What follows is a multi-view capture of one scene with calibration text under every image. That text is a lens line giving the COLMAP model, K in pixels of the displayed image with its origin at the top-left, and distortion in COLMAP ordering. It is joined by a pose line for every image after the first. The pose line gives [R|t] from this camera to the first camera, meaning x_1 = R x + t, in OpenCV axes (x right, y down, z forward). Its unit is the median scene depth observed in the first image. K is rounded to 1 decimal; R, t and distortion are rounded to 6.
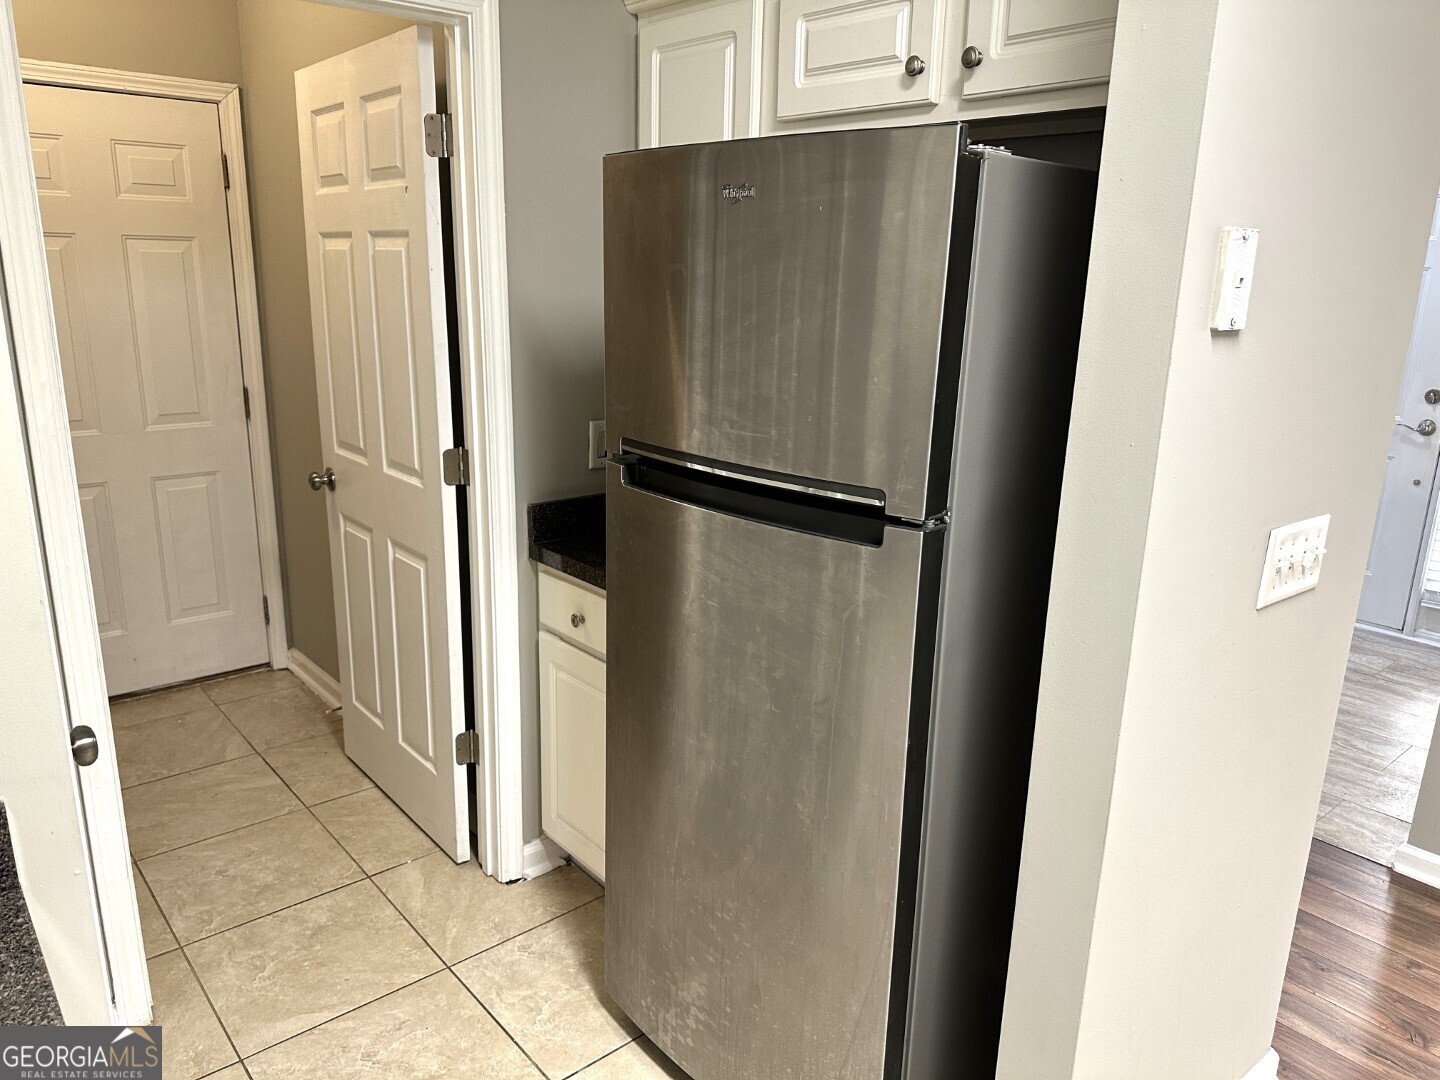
lens RADIAL K [[1034.9, 0, 720.0], [0, 1034.9, 540.0], [0, 0, 1]] dist [0.083861, -0.124252]
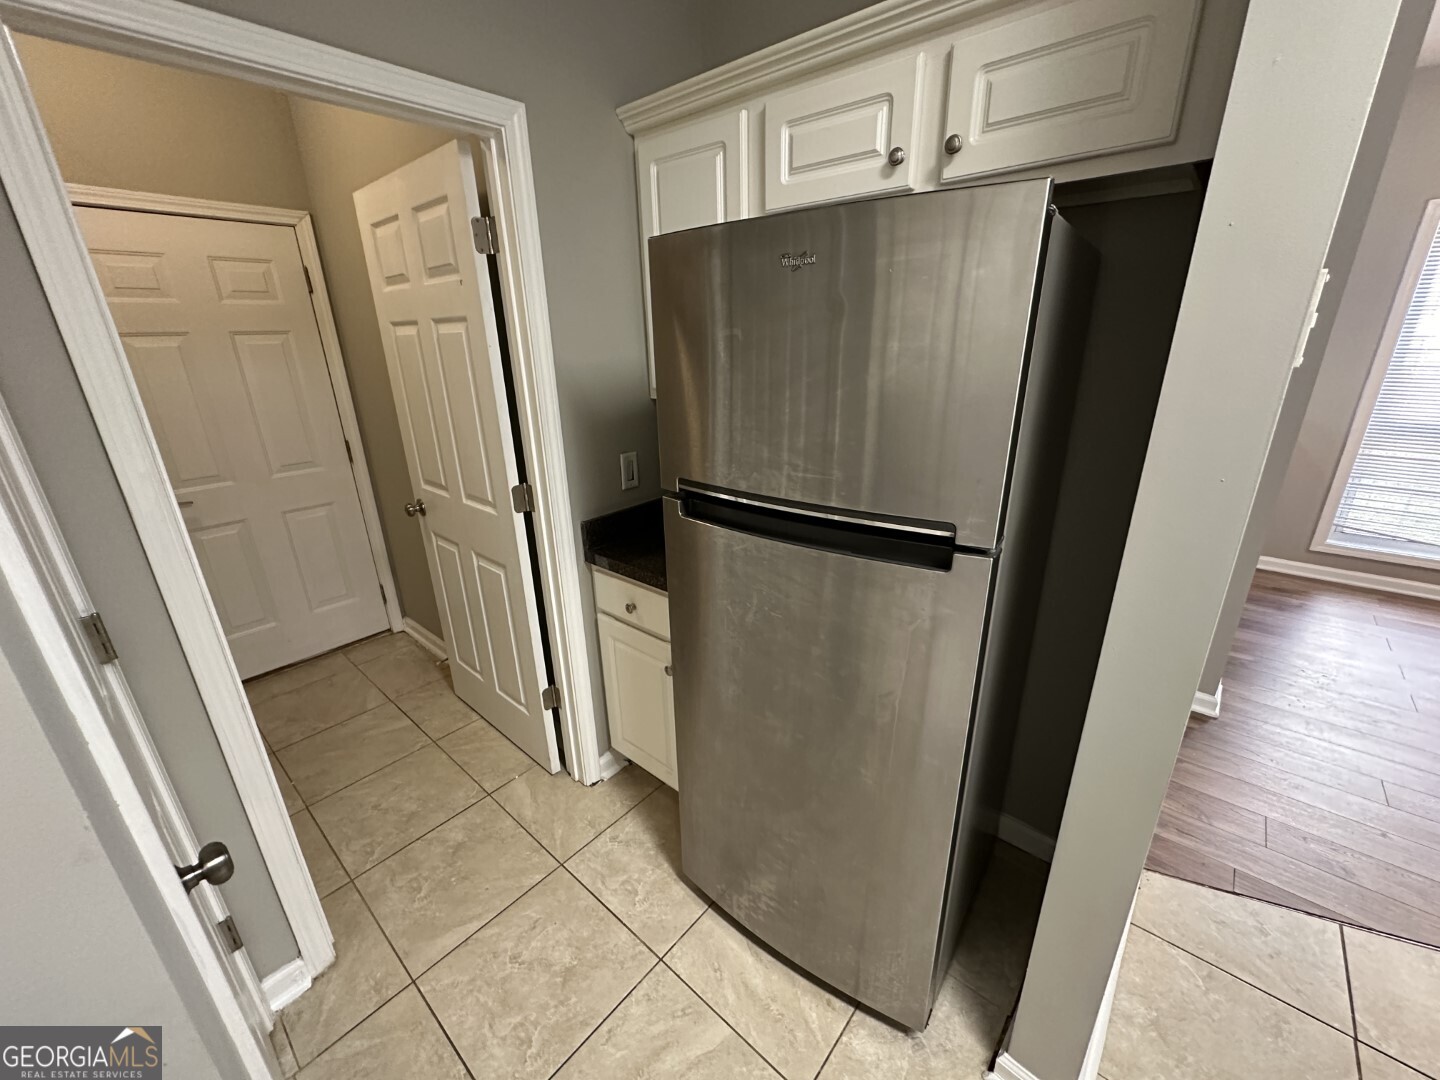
lens RADIAL K [[572.9, 0, 722.0], [0, 572.9, 534.6], [0, 0, 1]] dist [0.001701, 0.000186]
pose [[0.987098, -0.092966, 0.130362, -0.105014], [0.082175, 0.992913, 0.085850, -0.066793], [-0.137419, -0.074030, 0.987743, 0.250115]]
